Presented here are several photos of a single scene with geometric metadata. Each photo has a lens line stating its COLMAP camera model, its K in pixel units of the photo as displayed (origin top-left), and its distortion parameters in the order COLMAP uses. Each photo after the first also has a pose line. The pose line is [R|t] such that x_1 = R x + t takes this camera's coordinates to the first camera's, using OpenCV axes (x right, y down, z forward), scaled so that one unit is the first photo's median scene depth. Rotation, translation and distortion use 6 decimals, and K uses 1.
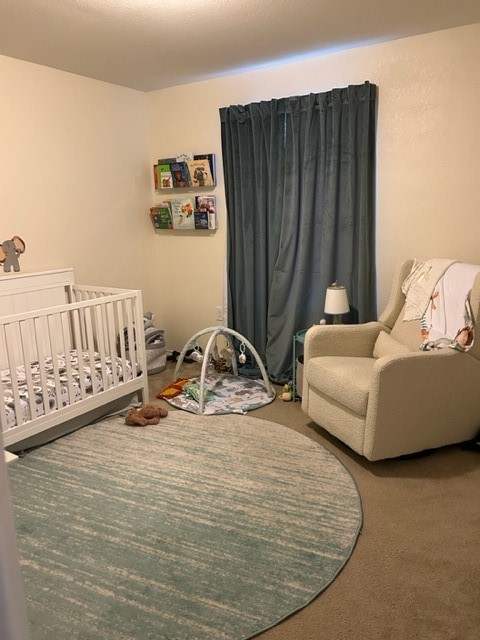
lens RADIAL K [[480.0, 0, 241.8], [0, 480.0, 320.8], [0, 0, 1]] dist [0.059352, -0.068347]
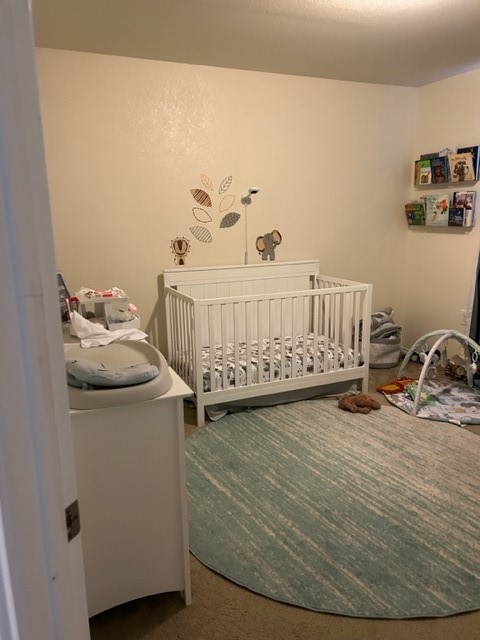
lens RADIAL K [[480.0, 0, 241.6], [0, 480.0, 317.7], [0, 0, 1]] dist [0.059352, -0.068347]
pose [[0.838507, 0.124607, -0.530451, 0.120591], [-0.122684, 0.991678, 0.039021, 0.001577], [0.530900, 0.032358, 0.846817, -0.028576]]
